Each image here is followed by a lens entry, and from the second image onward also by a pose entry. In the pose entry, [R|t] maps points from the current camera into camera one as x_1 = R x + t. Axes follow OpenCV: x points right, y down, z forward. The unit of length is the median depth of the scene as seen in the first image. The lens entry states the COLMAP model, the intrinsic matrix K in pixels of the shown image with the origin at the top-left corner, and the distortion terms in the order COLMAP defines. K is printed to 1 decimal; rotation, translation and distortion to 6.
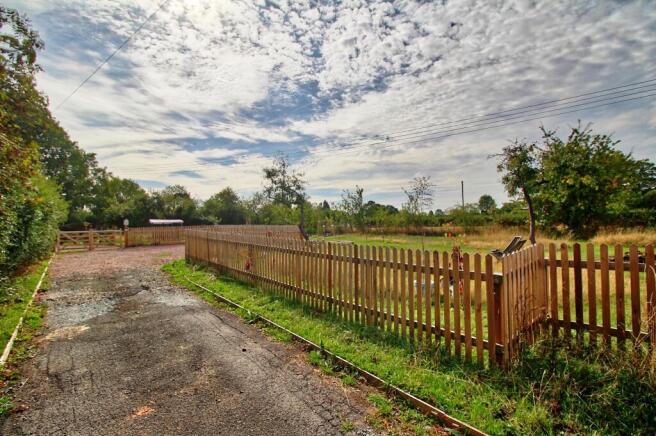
lens RADIAL K [[319.2, 0, 326.4], [0, 319.2, 216.5], [0, 0, 1]] dist [-0.006447, -0.004088]
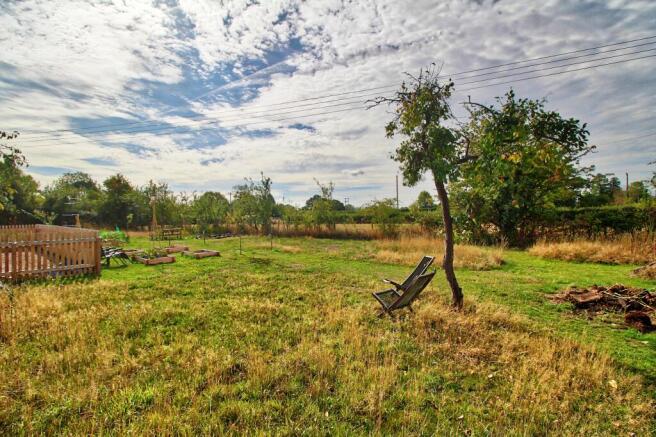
lens RADIAL K [[319.2, 0, 326.5], [0, 319.2, 221.8], [0, 0, 1]] dist [-0.006447, -0.004088]
pose [[0.987084, 0.004473, 0.160143, 0.255540], [-0.010277, 0.999319, 0.035434, -0.014764], [-0.159875, -0.036622, 0.986458, 0.357181]]
